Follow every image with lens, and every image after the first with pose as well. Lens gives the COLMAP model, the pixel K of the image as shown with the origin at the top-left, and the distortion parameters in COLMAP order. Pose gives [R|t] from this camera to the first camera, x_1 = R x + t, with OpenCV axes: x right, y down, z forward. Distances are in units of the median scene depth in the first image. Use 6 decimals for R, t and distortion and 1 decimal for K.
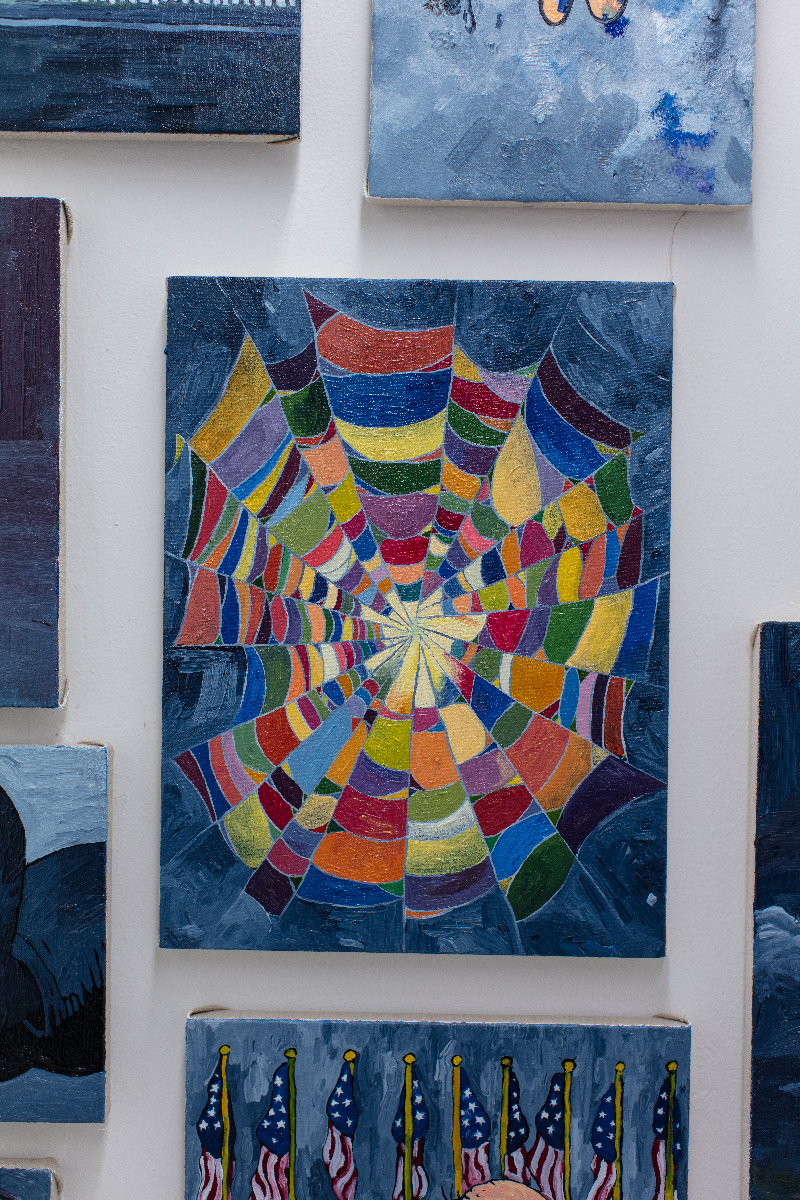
lens RADIAL K [[1697.0, 0, 403.3], [0, 1697.0, 597.8], [0, 0, 1]] dist [-0.002763, 0.000000]
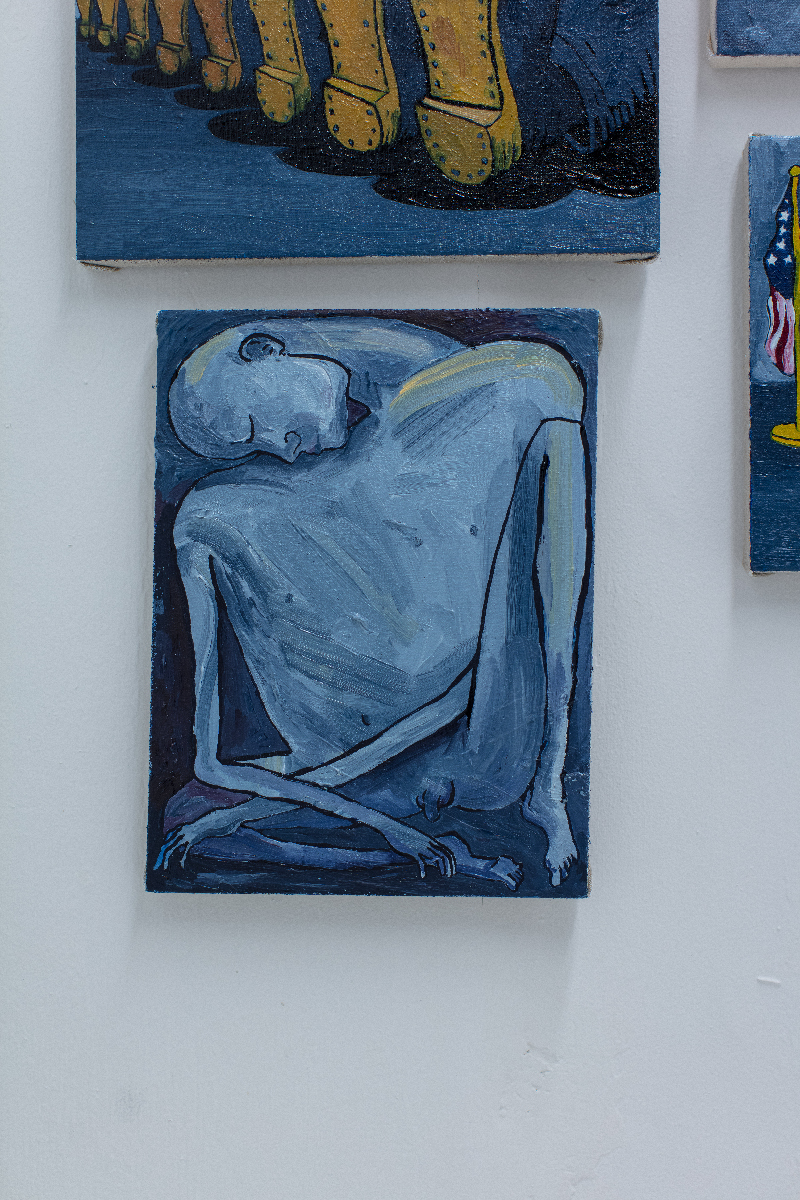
lens RADIAL K [[1697.0, 0, 397.1], [0, 1697.0, 603.2], [0, 0, 1]] dist [-0.002763, 0.000000]
pose [[0.999893, -0.014365, -0.002633, -0.310602], [0.014246, 0.999072, -0.040659, 0.521669], [0.003214, 0.040618, 0.999170, 0.148785]]
